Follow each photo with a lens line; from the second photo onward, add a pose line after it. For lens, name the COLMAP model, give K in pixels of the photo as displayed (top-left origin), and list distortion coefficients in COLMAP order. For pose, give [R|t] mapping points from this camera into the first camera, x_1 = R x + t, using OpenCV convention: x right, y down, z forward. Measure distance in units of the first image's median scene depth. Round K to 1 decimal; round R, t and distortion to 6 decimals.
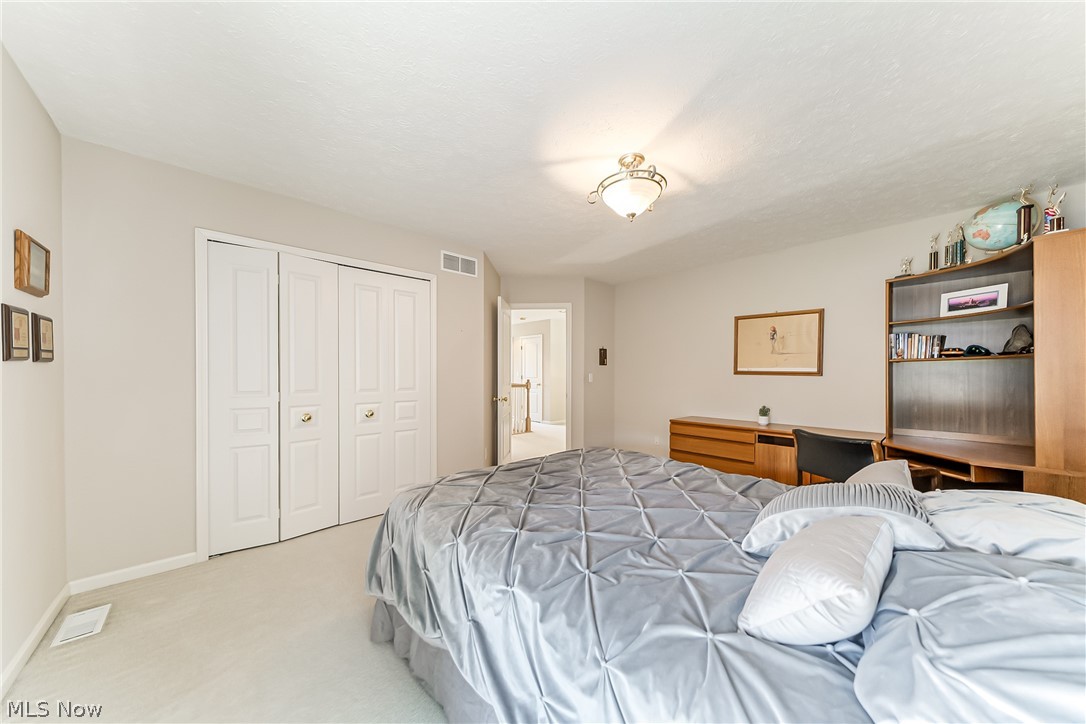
lens RADIAL K [[365.0, 0, 542.1], [0, 365.0, 377.2], [0, 0, 1]] dist [-0.000693, -0.000072]
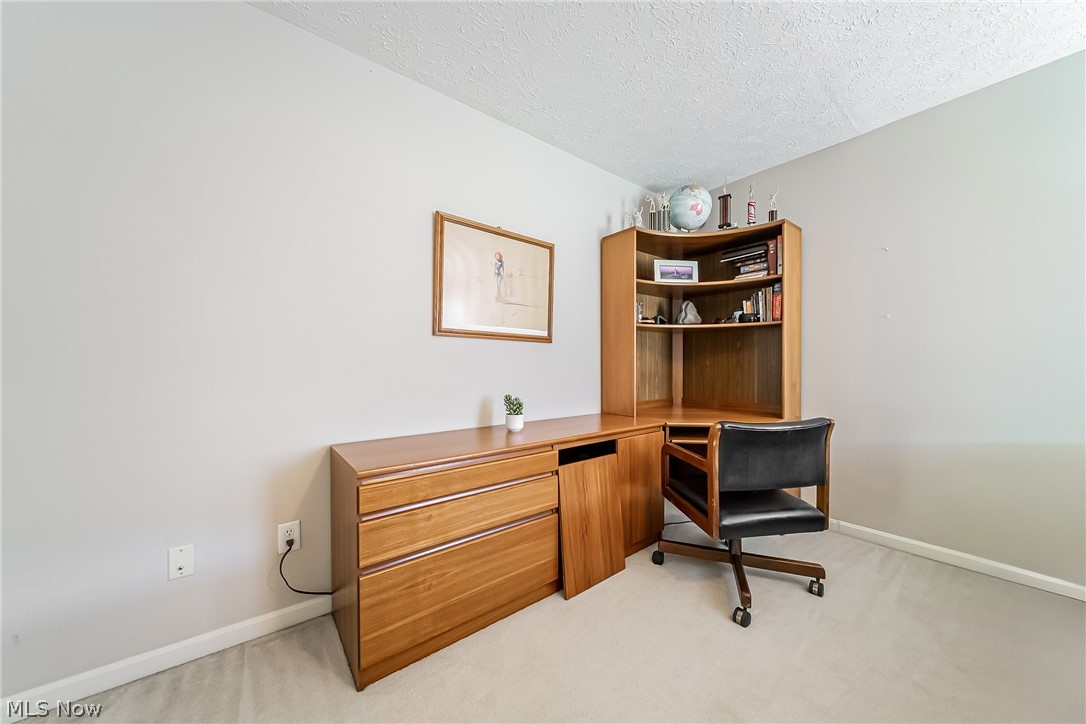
lens RADIAL K [[373.9, 0, 542.3], [0, 373.9, 367.8], [0, 0, 1]] dist [-0.002878, -0.000255]
pose [[0.069563, -0.008640, 0.997540, 0.070754], [0.013313, 0.999881, 0.007732, 0.037624], [-0.997489, 0.012743, 0.069670, 0.983434]]
